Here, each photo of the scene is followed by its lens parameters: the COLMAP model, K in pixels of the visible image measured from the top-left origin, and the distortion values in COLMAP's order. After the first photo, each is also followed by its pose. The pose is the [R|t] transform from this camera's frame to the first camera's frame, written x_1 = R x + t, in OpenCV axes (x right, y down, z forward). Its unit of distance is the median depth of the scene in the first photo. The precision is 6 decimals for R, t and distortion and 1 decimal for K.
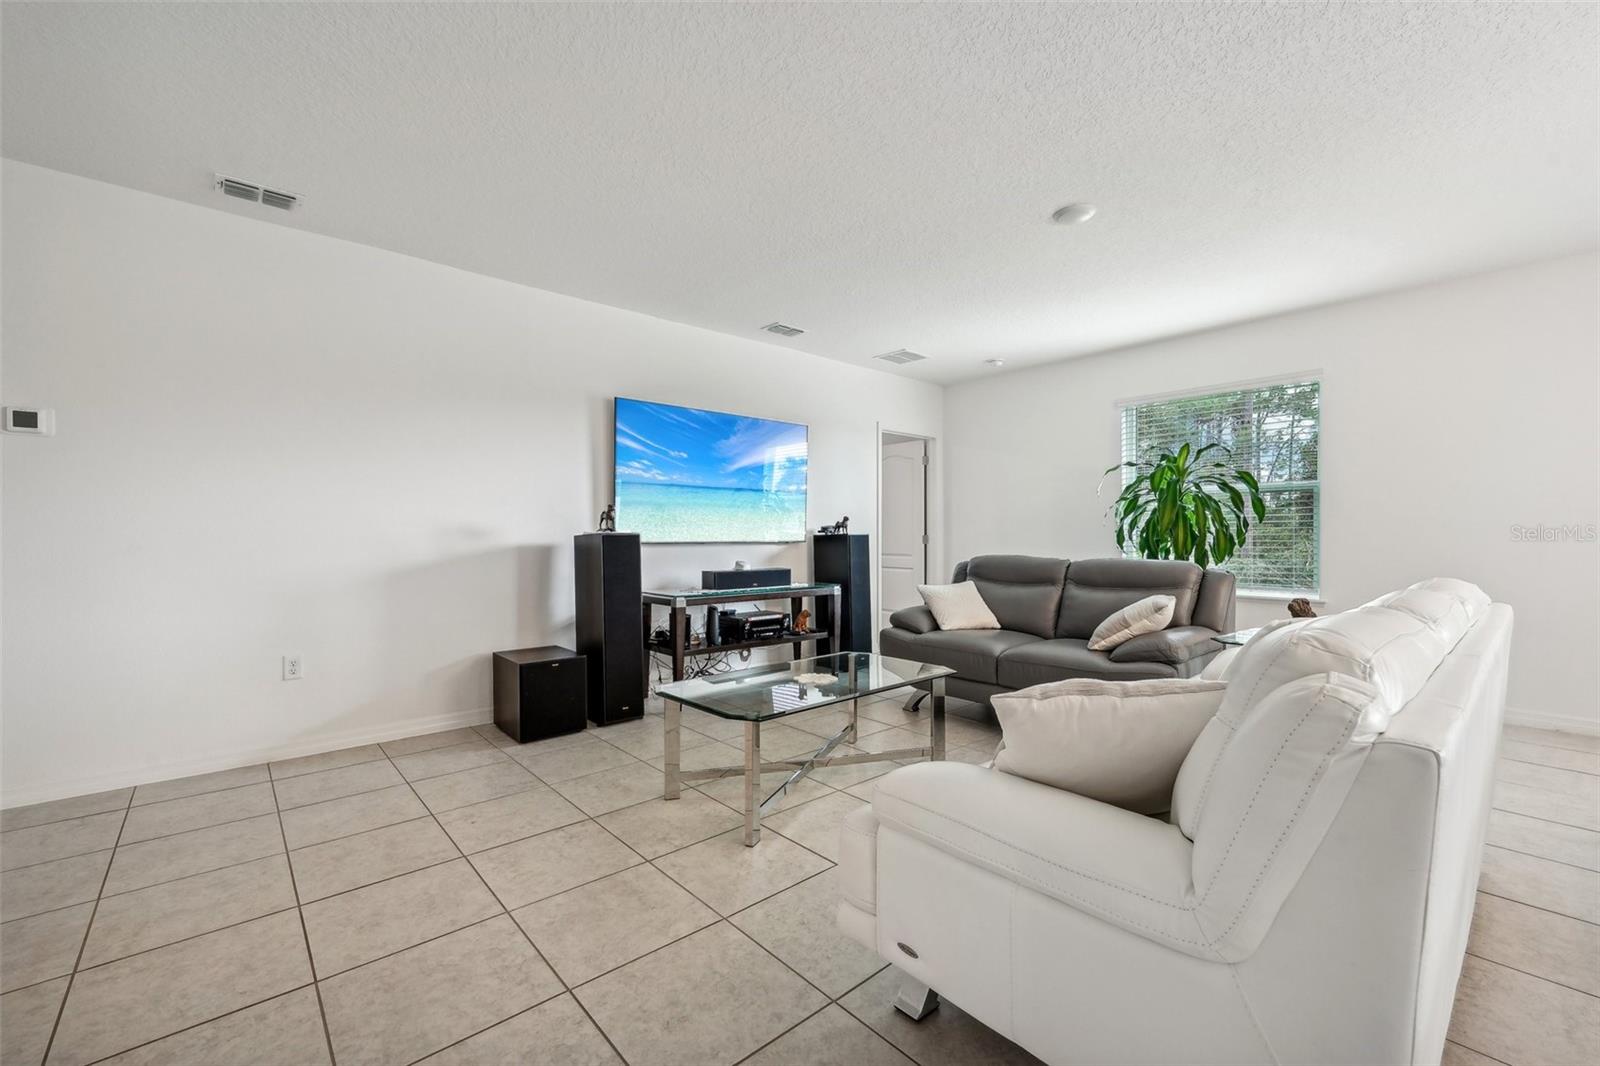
lens RADIAL K [[662.8, 0, 822.4], [0, 662.8, 549.9], [0, 0, 1]] dist [-0.003124, -0.000252]
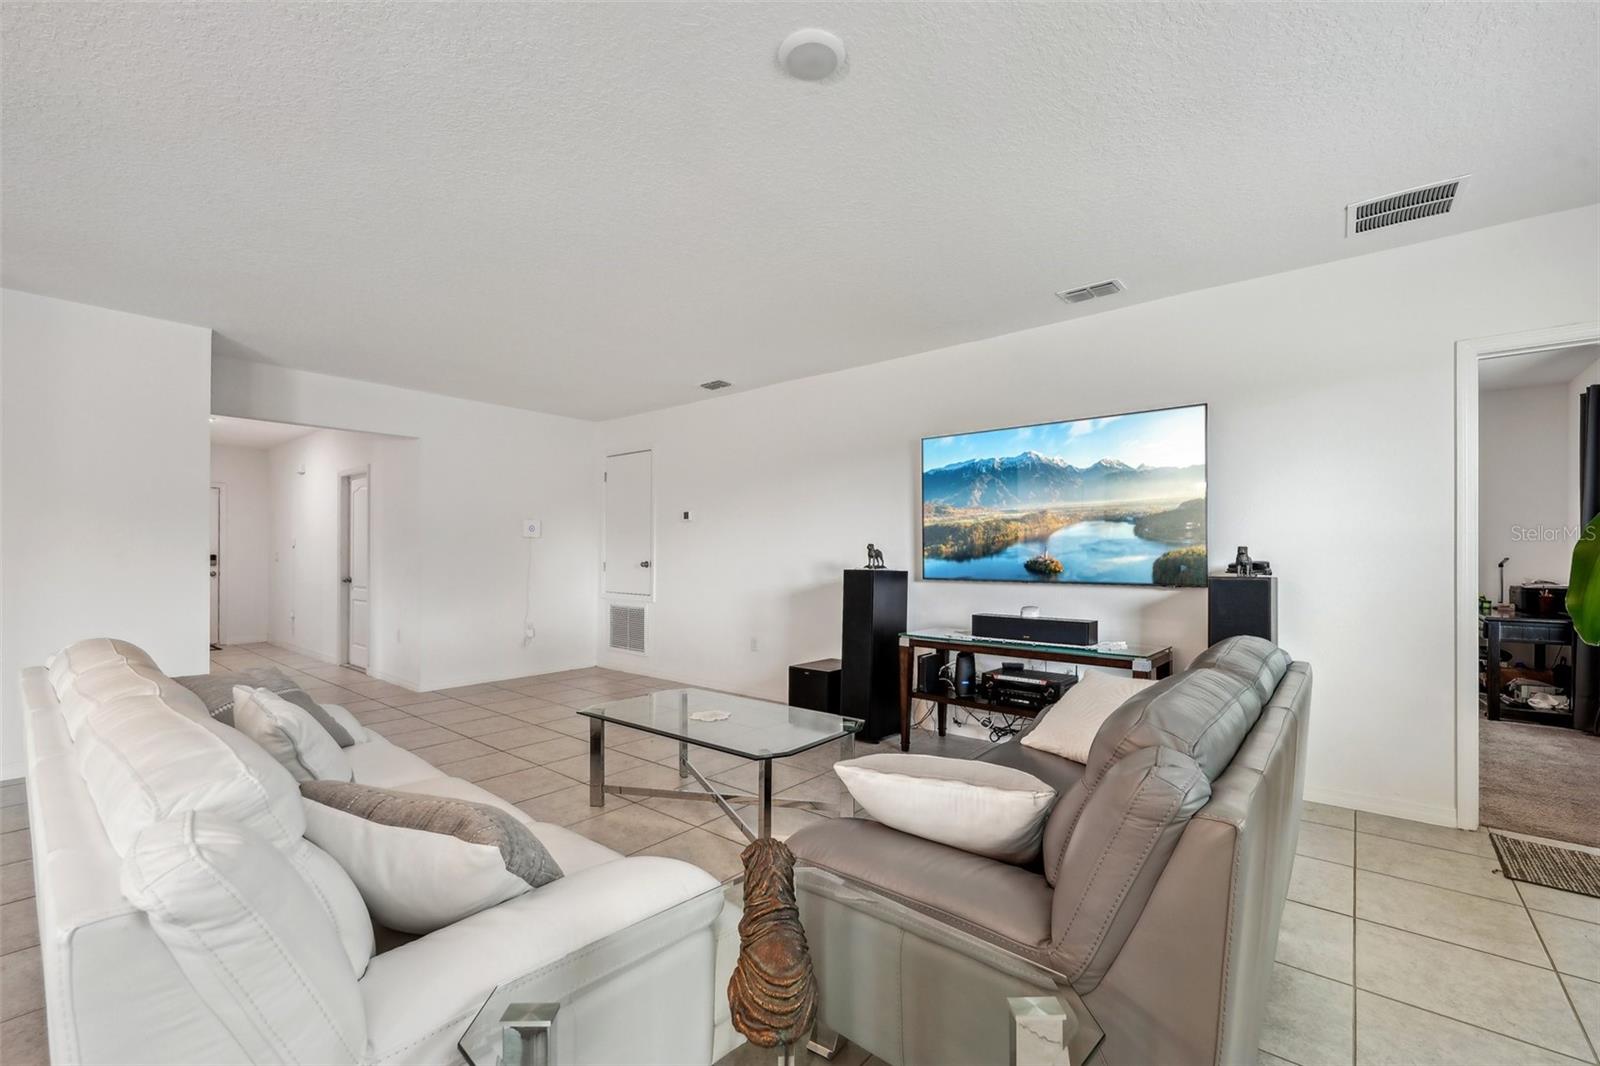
lens RADIAL K [[662.8, 0, 822.4], [0, 662.8, 549.9], [0, 0, 1]] dist [-0.003124, -0.000252]
pose [[0.138212, -0.004737, -0.990391, 0.696841], [-0.026274, 0.999619, -0.008448, -0.041423], [0.990054, 0.027189, 0.138034, 0.681941]]
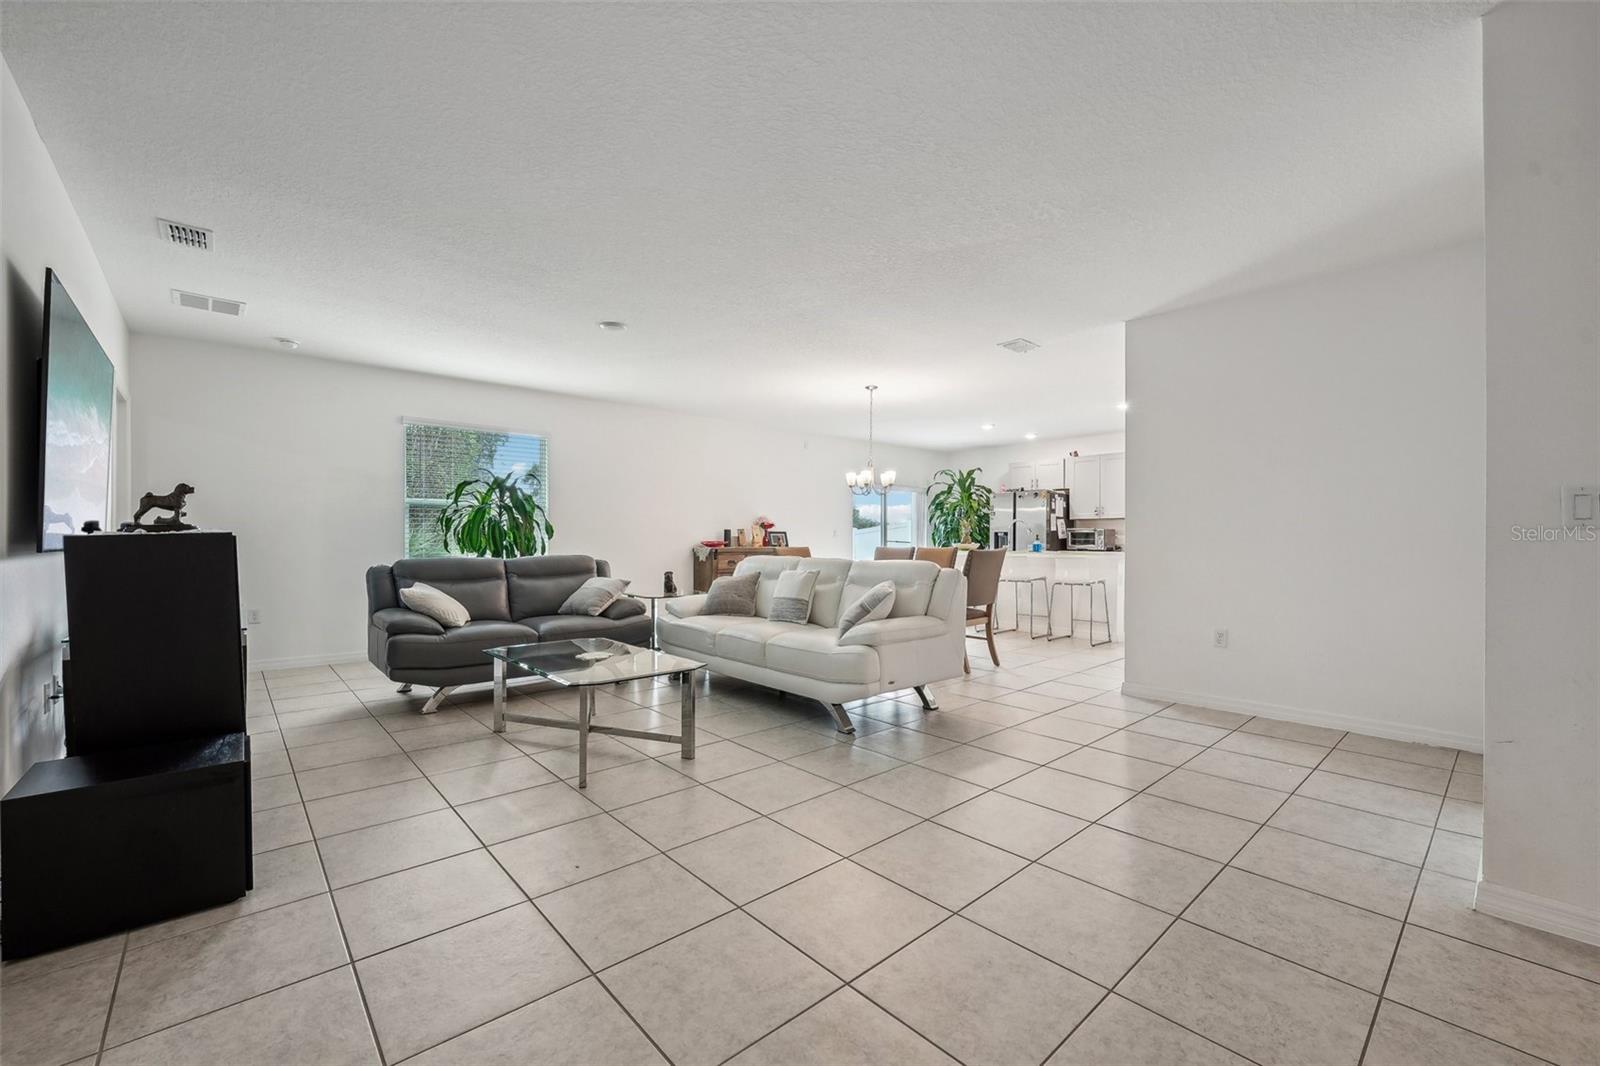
lens RADIAL K [[658.7, 0, 804.2], [0, 658.7, 540.1], [0, 0, 1]] dist [0.003825, 0.000333]
pose [[0.019090, -0.000663, 0.999818, -0.800857], [0.022311, 0.999751, 0.000237, -0.005729], [-0.999569, 0.022303, 0.019100, 0.386563]]
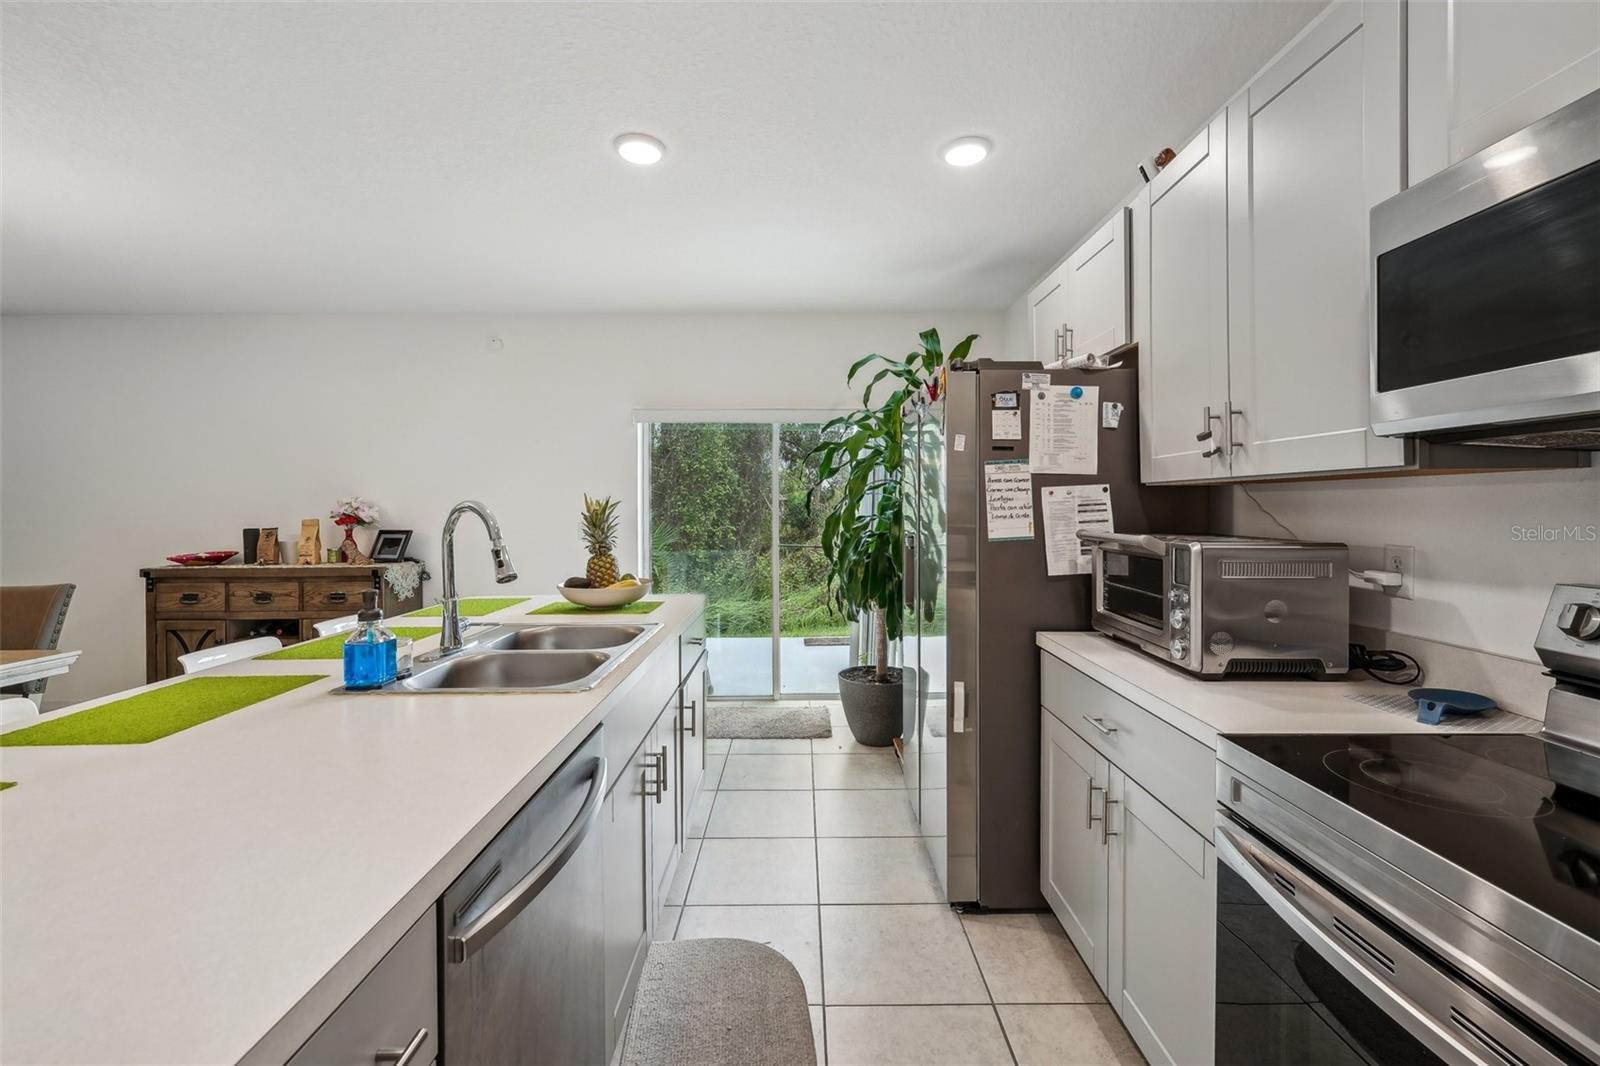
lens RADIAL K [[669.1, 0, 798.7], [0, 669.1, 510.2], [0, 0, 1]] dist [-0.002967, -0.000710]
pose [[0.675266, -0.009387, 0.737515, 0.887516], [0.025121, 0.999632, -0.010278, -0.037027], [-0.737146, 0.025467, 0.675253, -0.593393]]
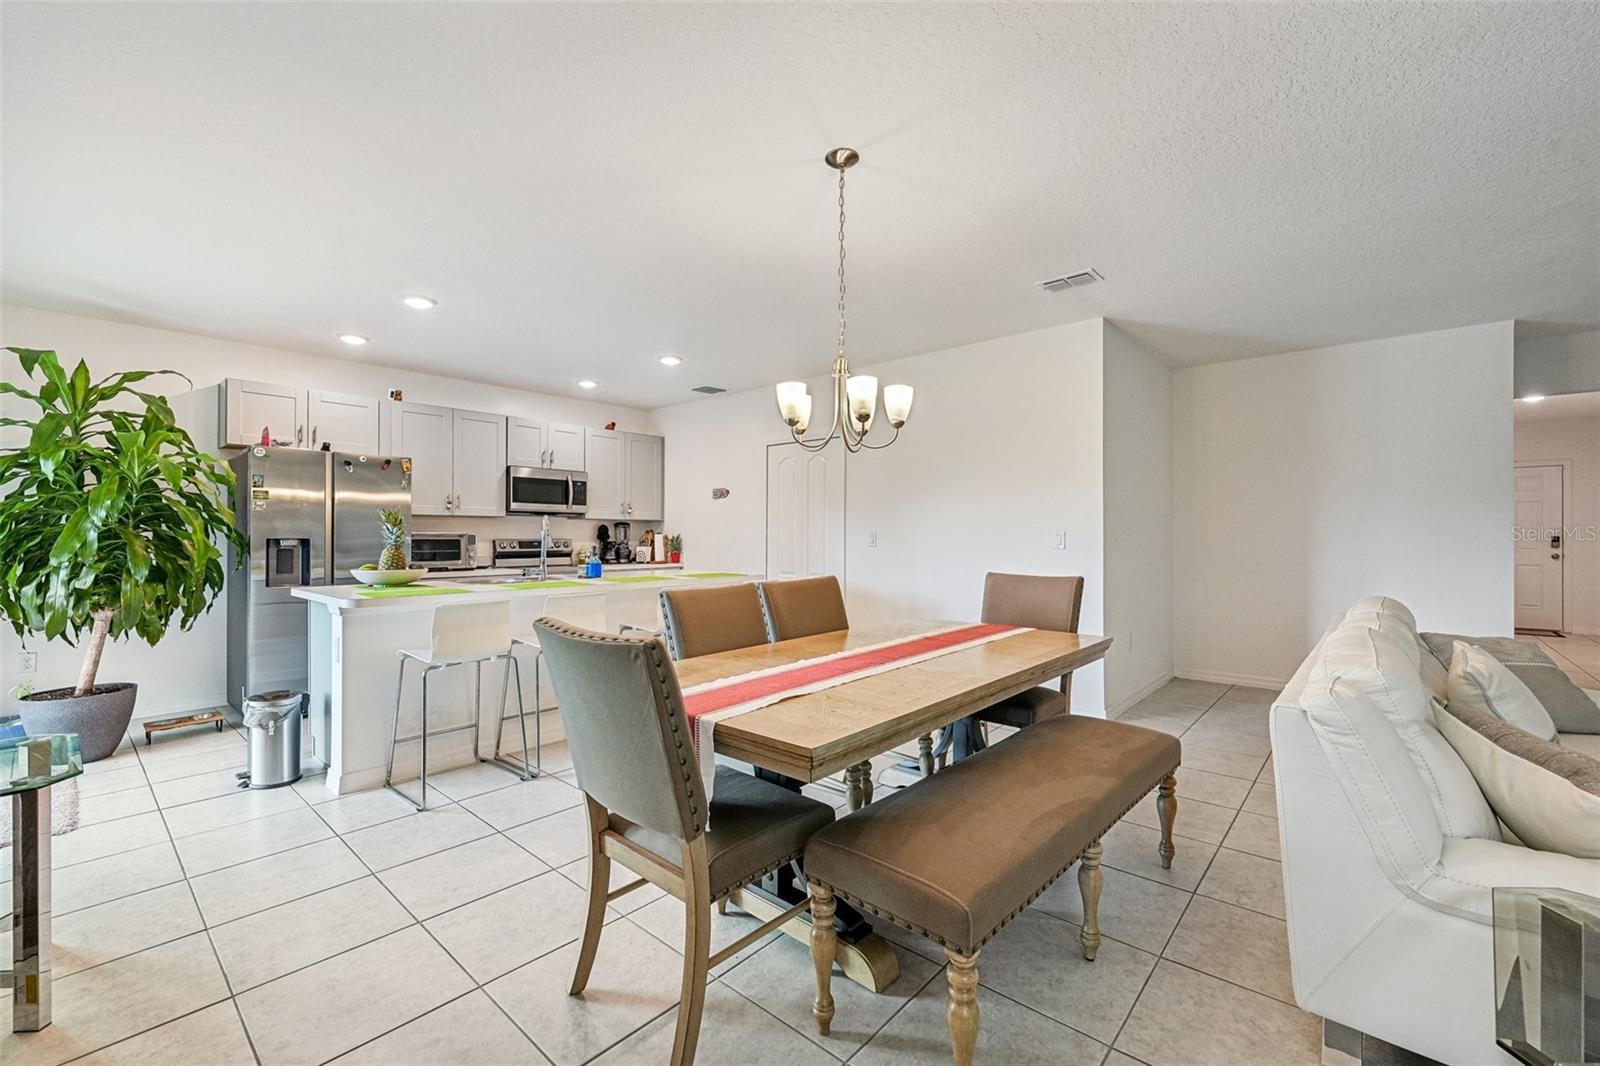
lens RADIAL K [[672.6, 0, 805.5], [0, 672.6, 536.0], [0, 0, 1]] dist [0.005545, -0.000156]
pose [[-0.994815, 0.003524, -0.101640, 0.778000], [0.001056, 0.999703, 0.024332, -0.044763], [0.101695, 0.024098, -0.994524, 0.820173]]
